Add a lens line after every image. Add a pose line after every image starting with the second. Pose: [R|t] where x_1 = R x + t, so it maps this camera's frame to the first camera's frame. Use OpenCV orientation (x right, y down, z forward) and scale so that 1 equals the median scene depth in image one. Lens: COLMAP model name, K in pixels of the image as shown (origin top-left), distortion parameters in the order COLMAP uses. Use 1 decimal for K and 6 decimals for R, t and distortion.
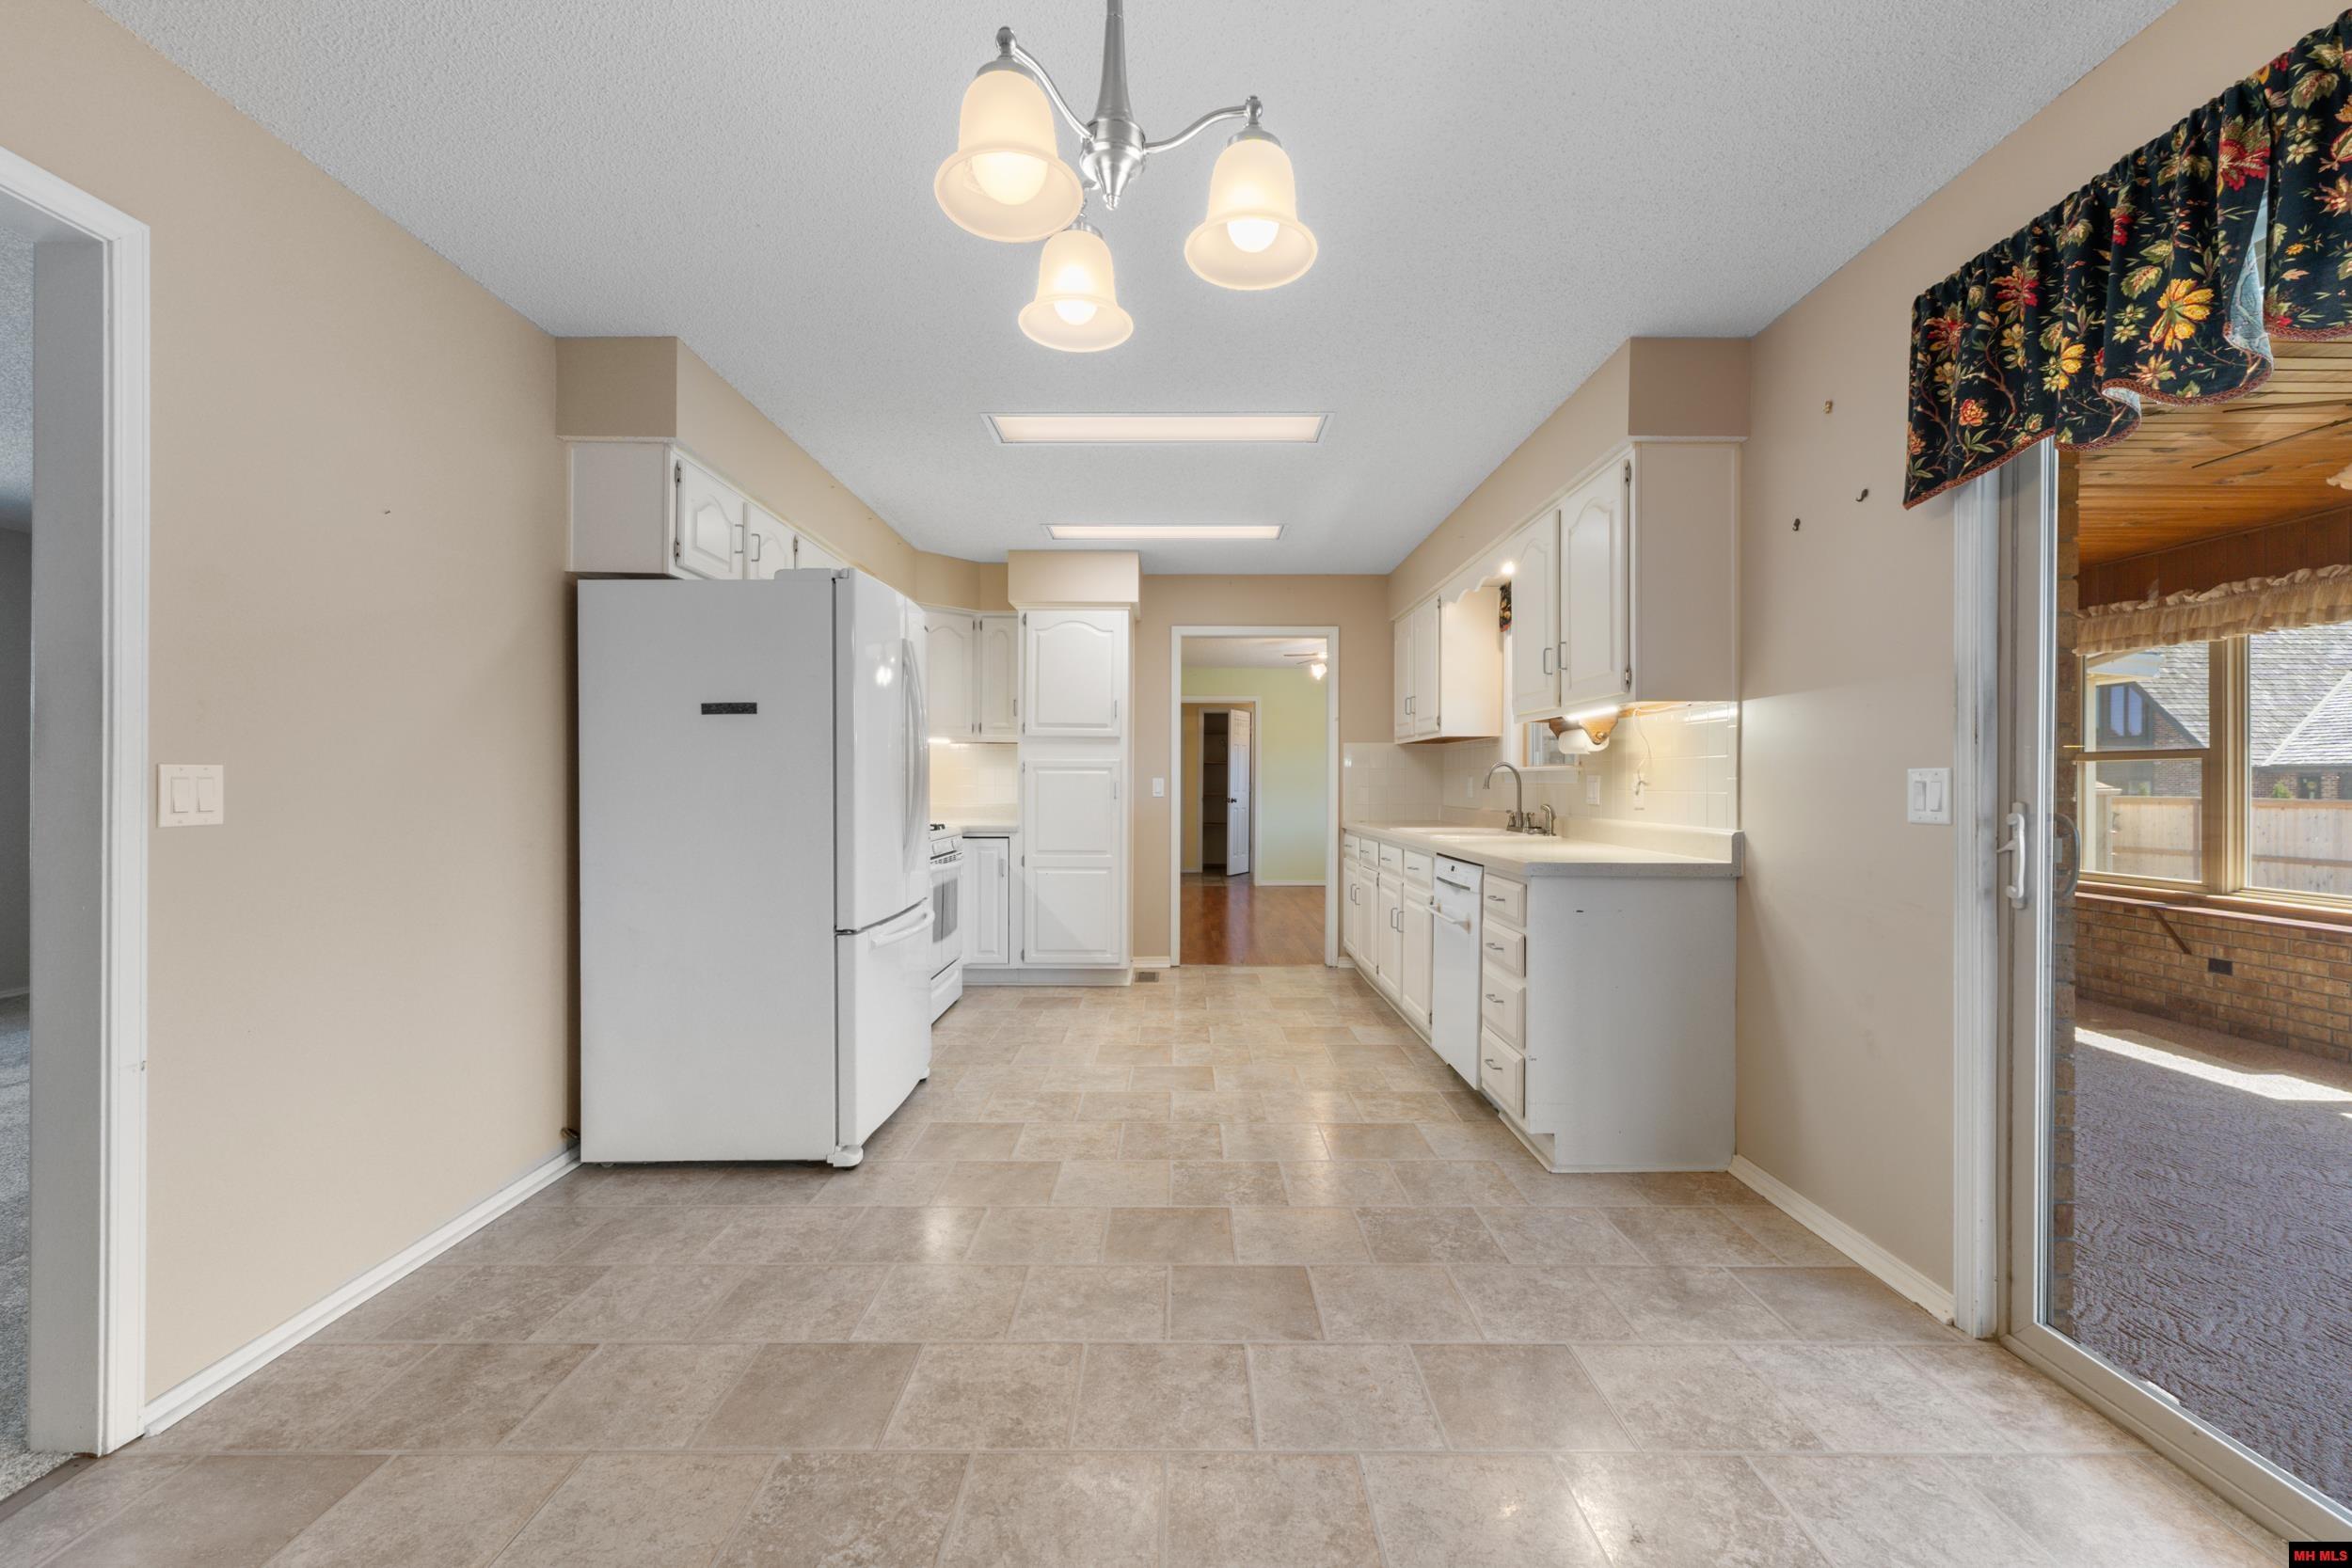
lens RADIAL K [[988.4, 0, 1184.5], [0, 988.4, 780.4], [0, 0, 1]] dist [0.005366, -0.000526]
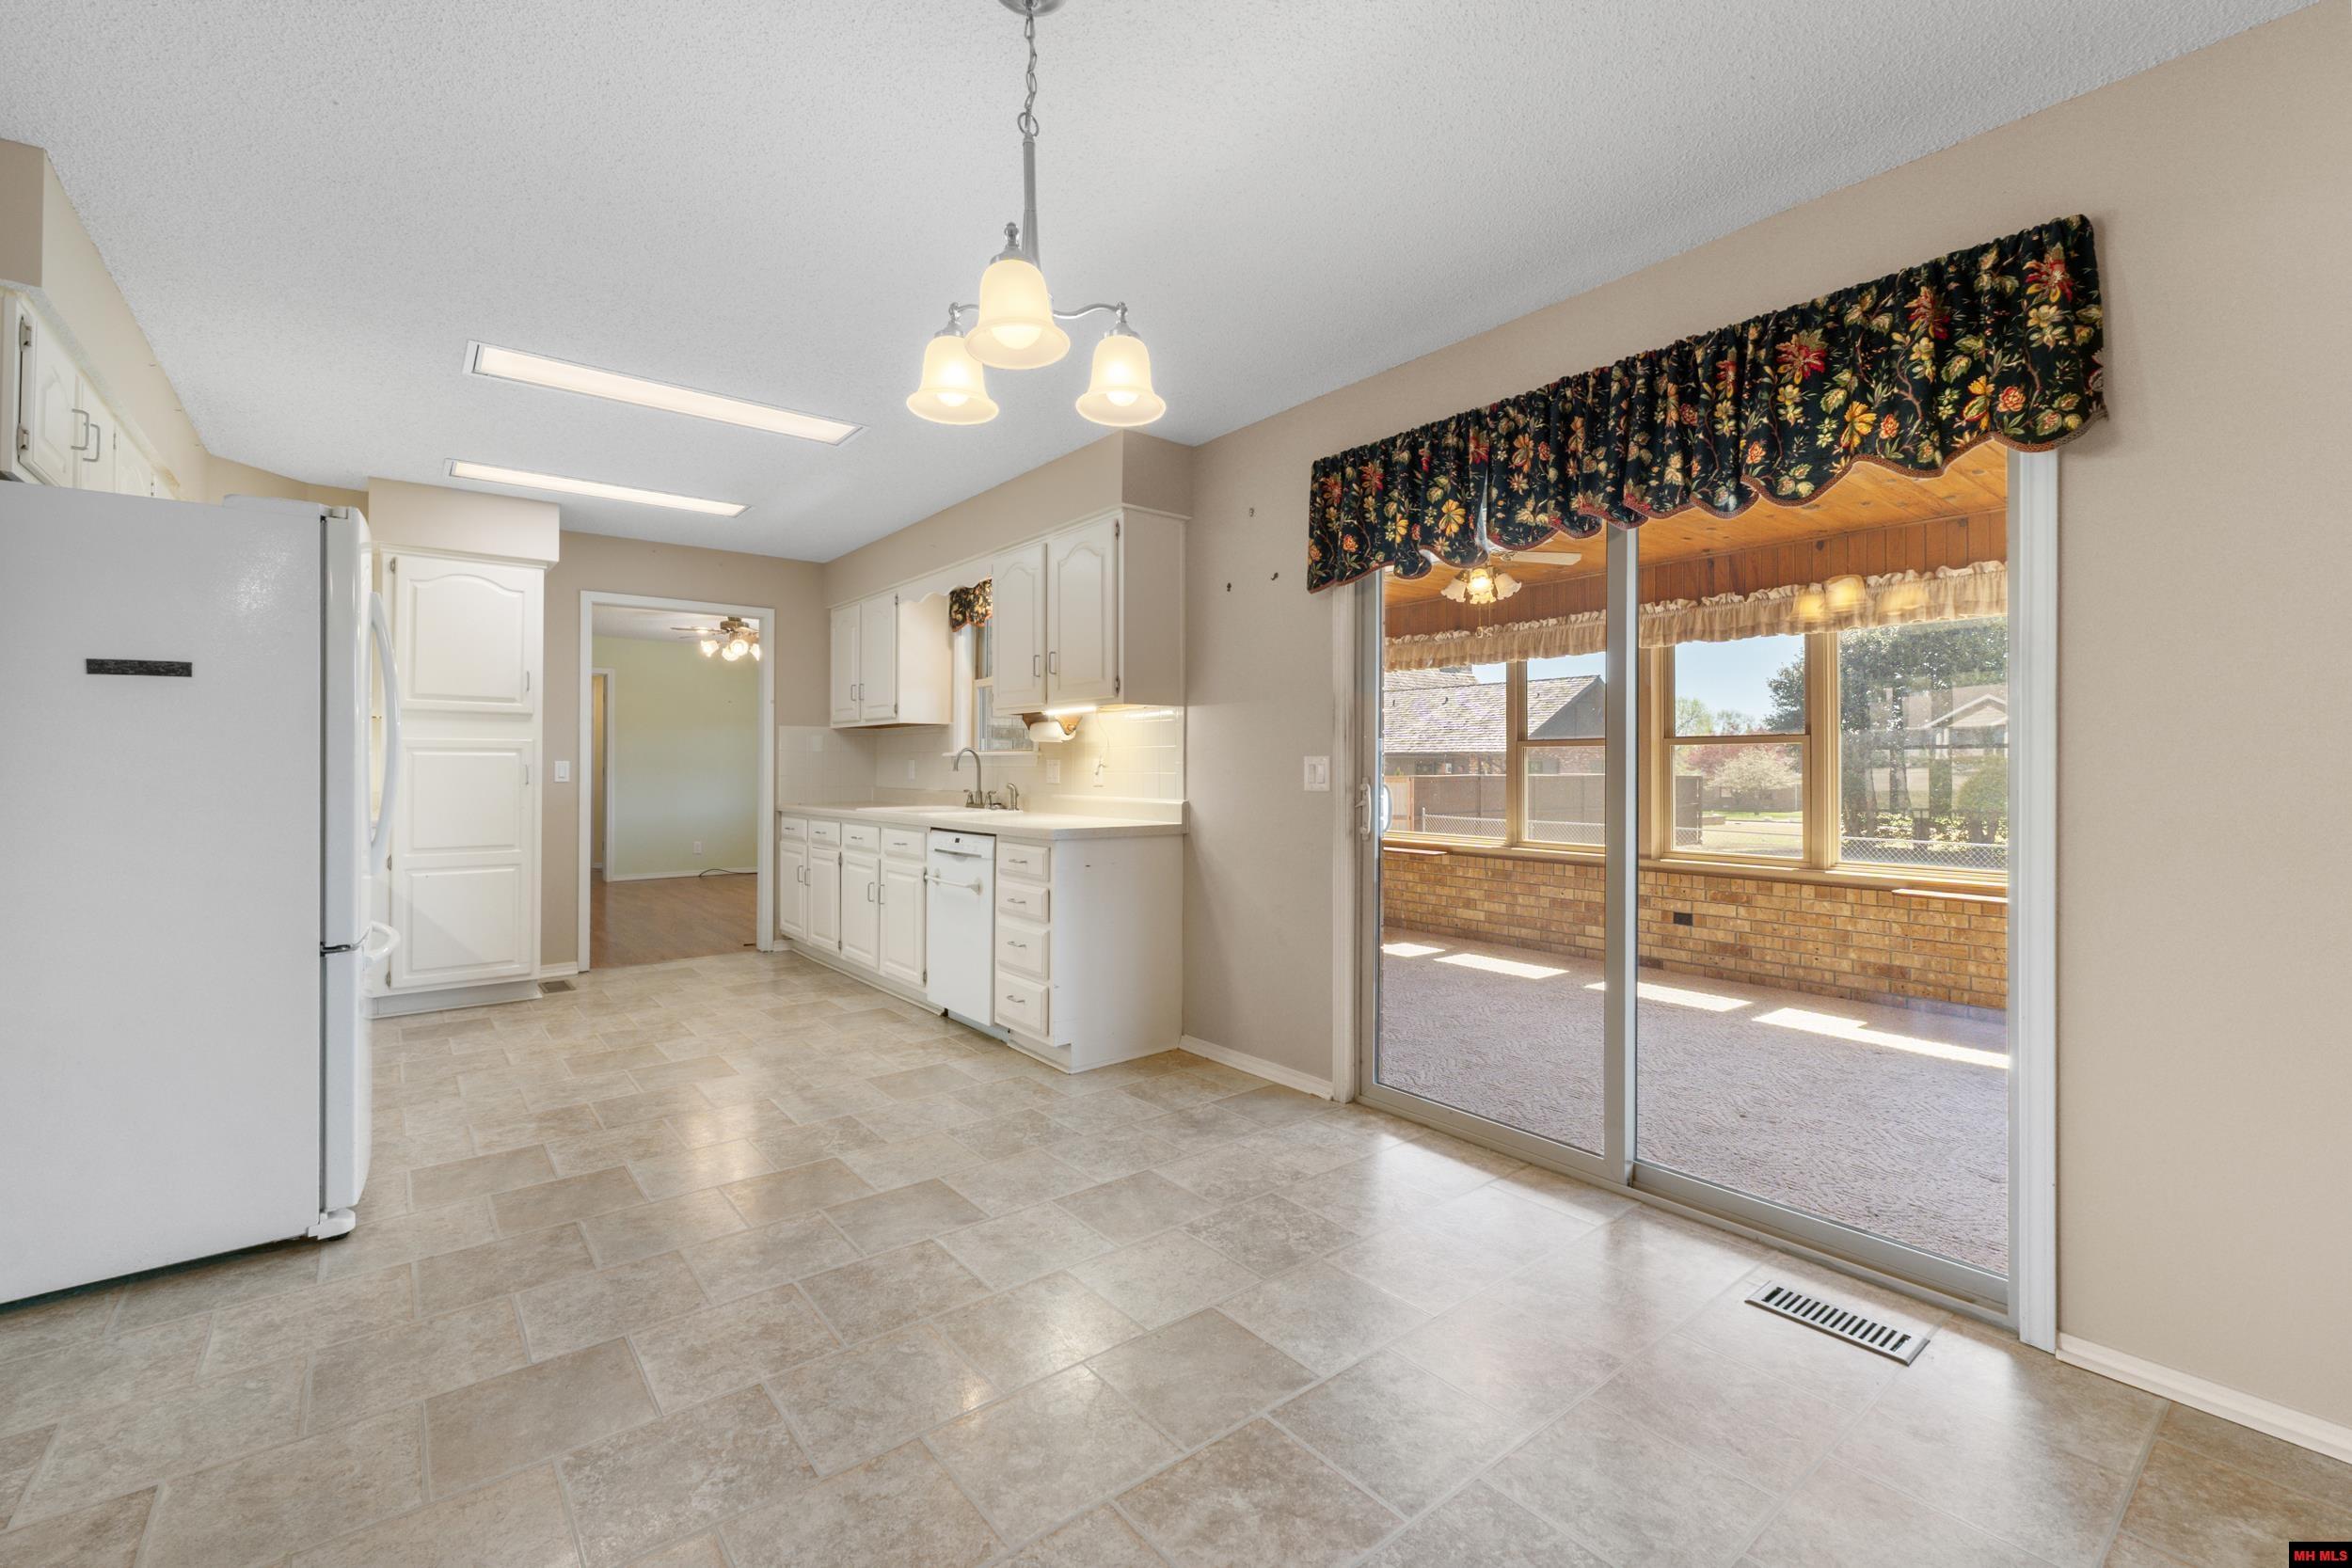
lens RADIAL K [[988.4, 0, 1185.4], [0, 988.4, 758.6], [0, 0, 1]] dist [0.005366, -0.000526]
pose [[0.781617, 0.003176, 0.623751, -0.303933], [-0.000396, 0.999989, -0.004596, -0.001109], [-0.623759, 0.003345, 0.781610, -0.082346]]
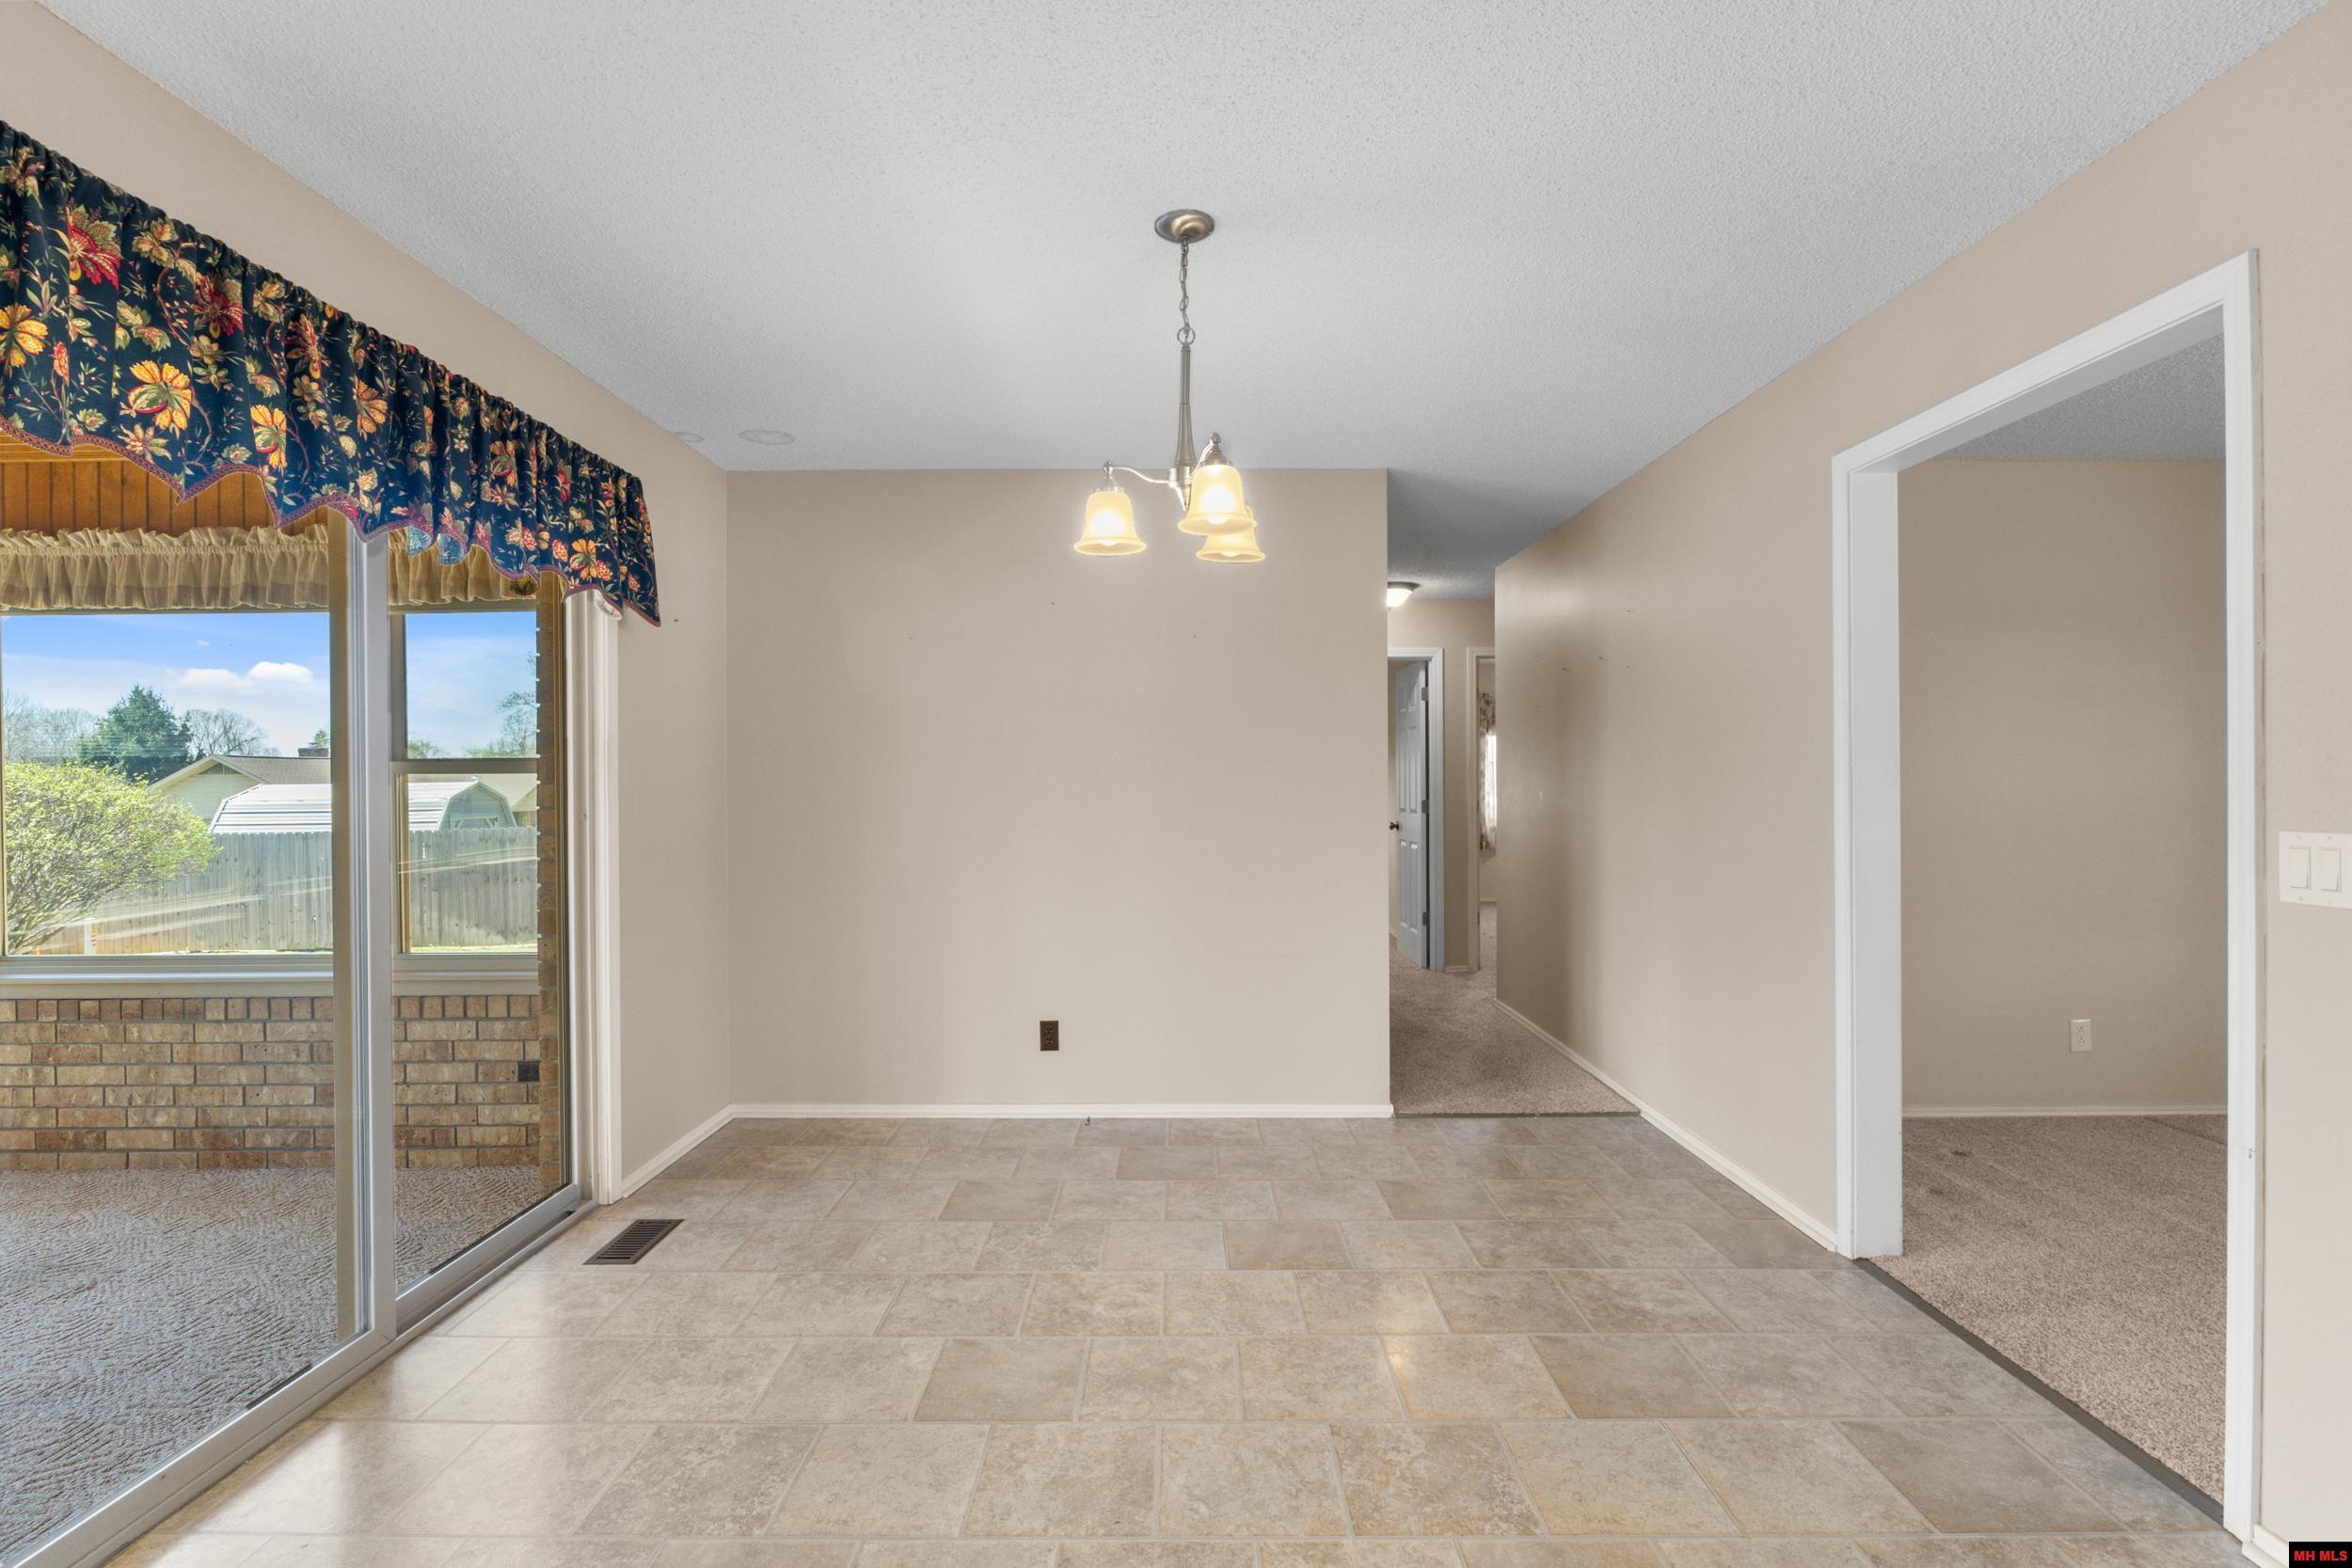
lens RADIAL K [[1096.8, 0, 1166.4], [0, 1096.8, 774.9], [0, 0, 1]] dist [-0.009807, 0.000400]
pose [[-0.999838, 0.001391, 0.017964, -0.028924], [0.001212, 0.999949, -0.009981, -0.034527], [-0.017977, -0.009958, -0.999789, 1.189970]]
